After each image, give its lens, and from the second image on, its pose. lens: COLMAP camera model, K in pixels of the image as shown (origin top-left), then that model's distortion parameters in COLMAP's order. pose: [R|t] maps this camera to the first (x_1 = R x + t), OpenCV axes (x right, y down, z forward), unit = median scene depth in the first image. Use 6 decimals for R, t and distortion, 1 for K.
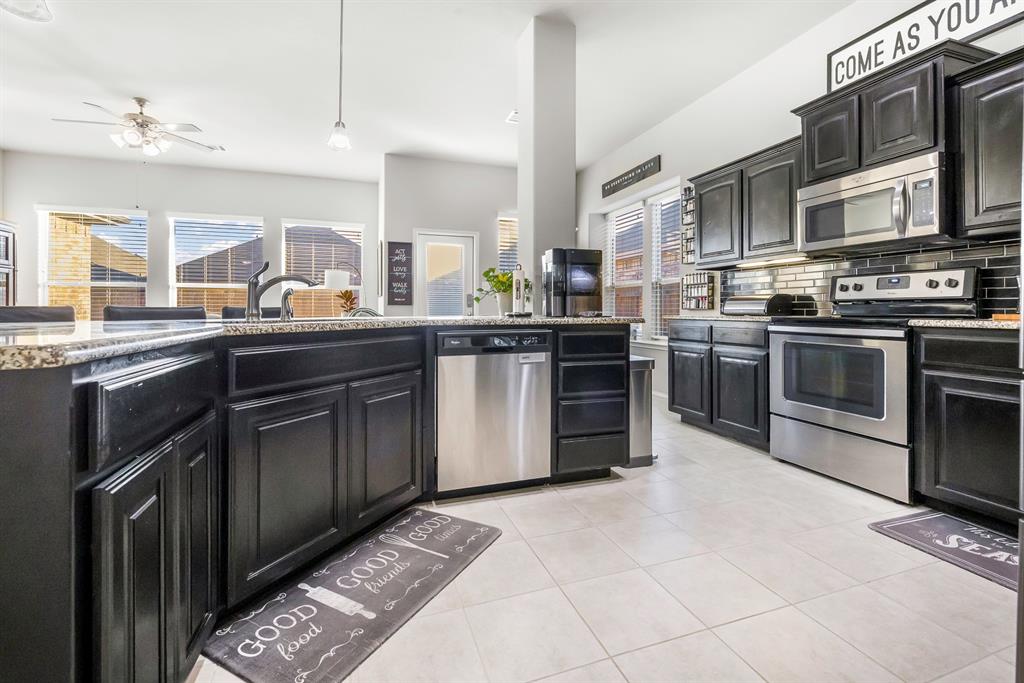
lens RADIAL K [[440.6, 0, 514.2], [0, 440.6, 308.5], [0, 0, 1]] dist [-0.000034, 0.000201]
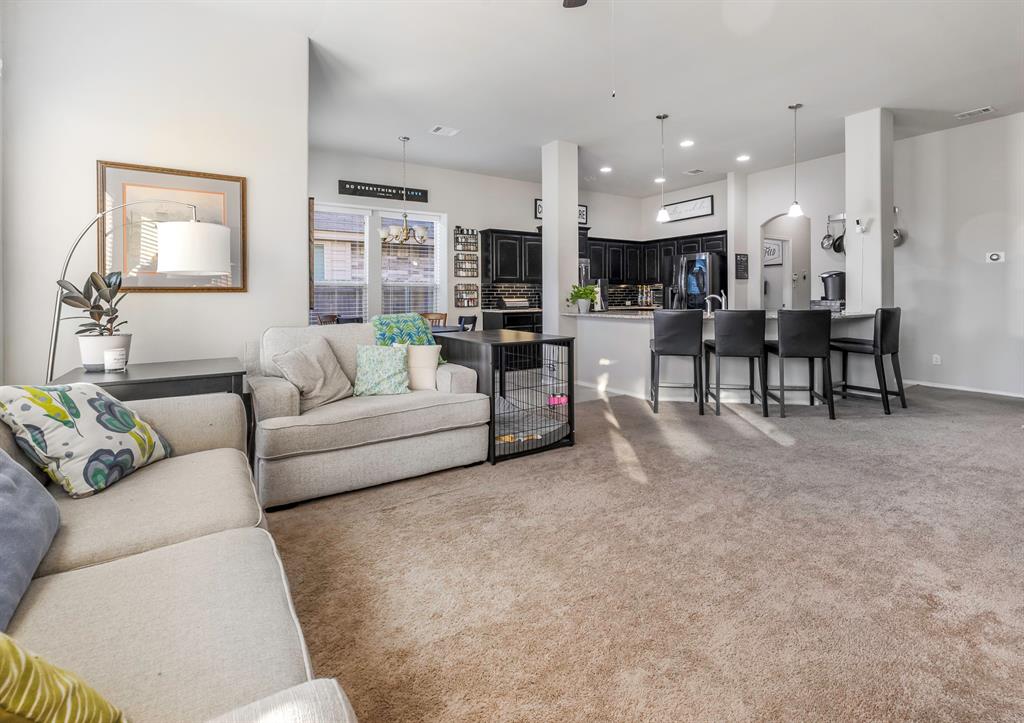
lens RADIAL K [[477.8, 0, 534.0], [0, 477.8, 297.1], [0, 0, 1]] dist [-0.000280, -0.000086]
pose [[-0.247048, 0.002023, 0.969001, -1.828057], [0.004645, 0.999989, -0.000904, -0.042092], [-0.968992, 0.004278, -0.247054, 1.682803]]
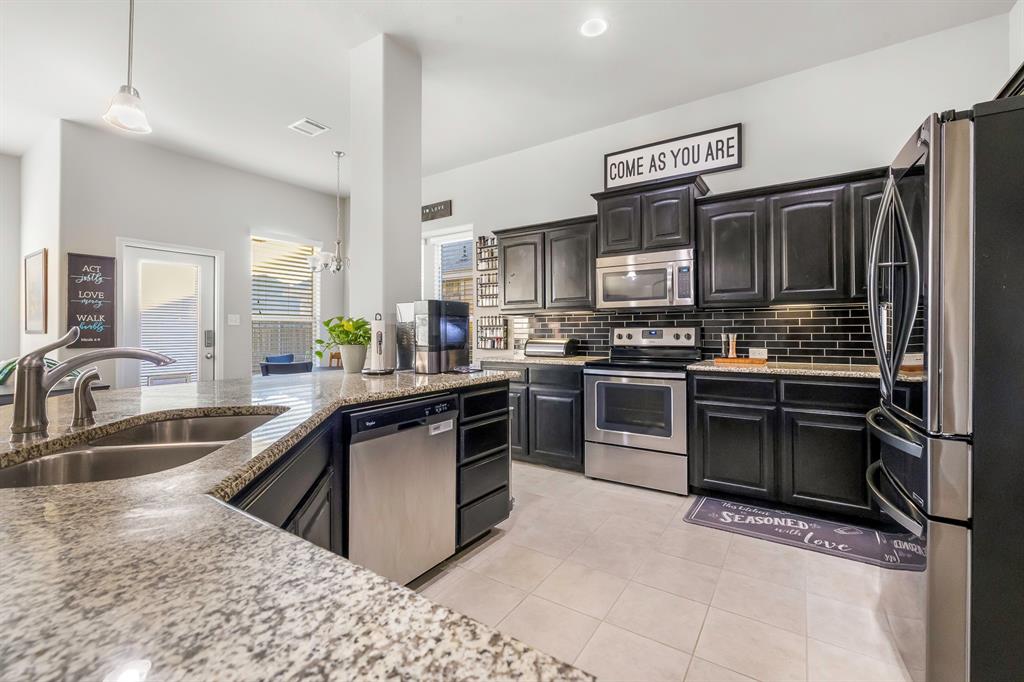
lens RADIAL K [[433.7, 0, 509.8], [0, 433.7, 327.8], [0, 0, 1]] dist [-0.000442, 0.000103]
pose [[0.799925, 0.001098, 0.600099, -0.280153], [0.003403, 0.999974, -0.006366, -0.062463], [-0.600090, 0.007134, 0.799901, 0.154546]]
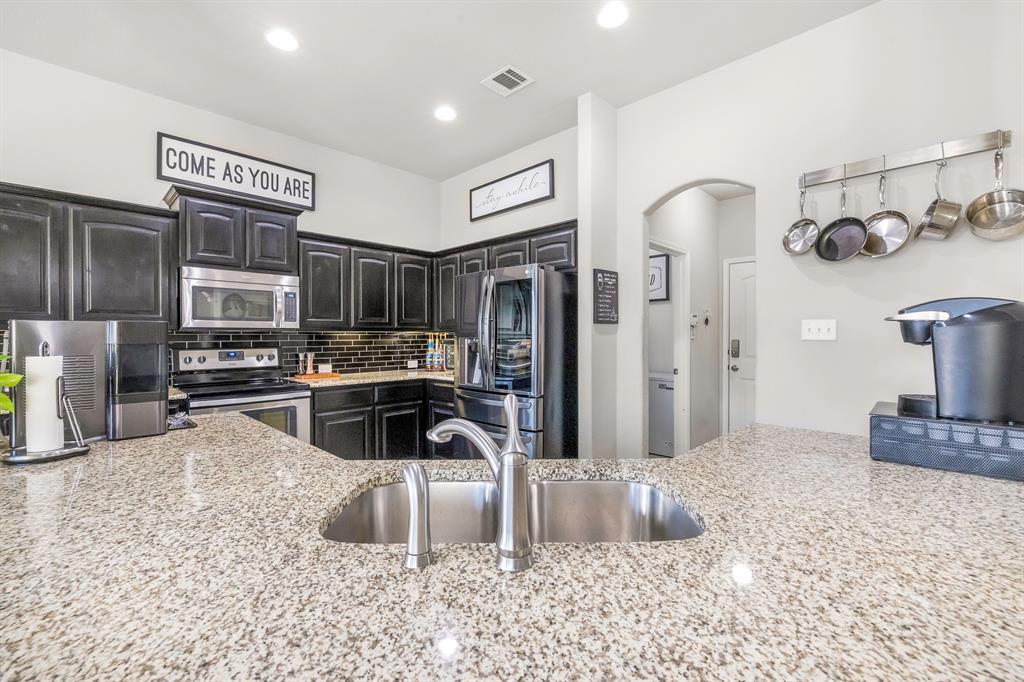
lens RADIAL K [[436.3, 0, 511.9], [0, 436.3, 336.5], [0, 0, 1]] dist [-0.000704, -0.000032]
pose [[-0.444974, -0.000163, 0.895544, -0.575079], [0.002365, 0.999996, 0.001357, -0.101409], [-0.895540, 0.002722, -0.444972, 0.728779]]
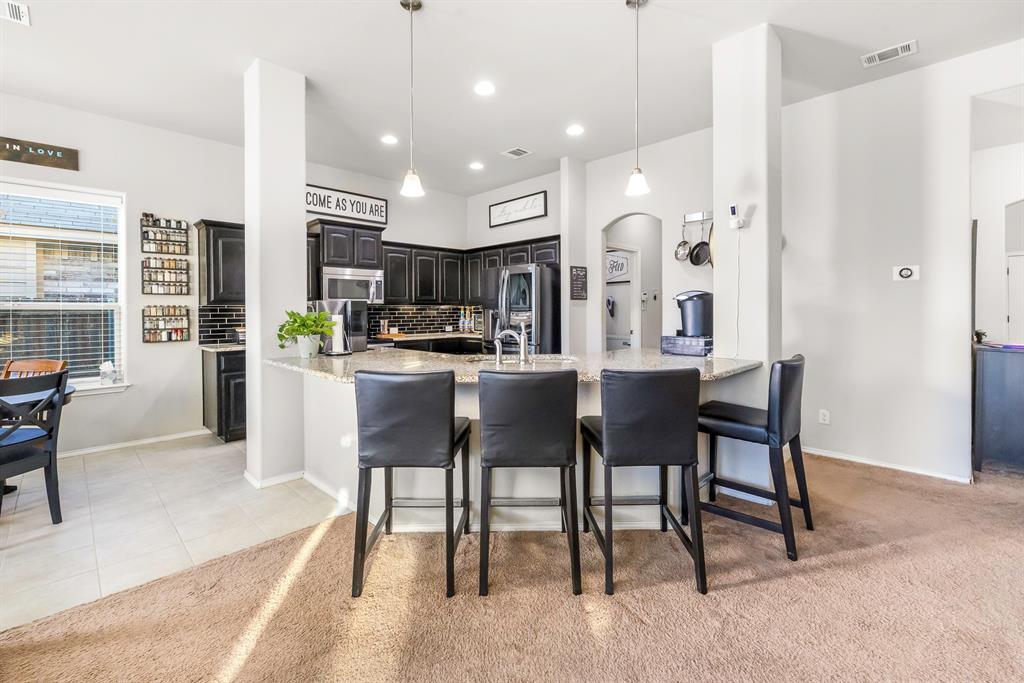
lens RADIAL K [[445.5, 0, 508.0], [0, 445.5, 312.5], [0, 0, 1]] dist [0.000110, -0.000059]
pose [[-0.427685, -0.000554, 0.903928, -1.170441], [0.005564, 0.999979, 0.003246, -0.088361], [-0.903911, 0.006418, -0.427673, 1.038682]]
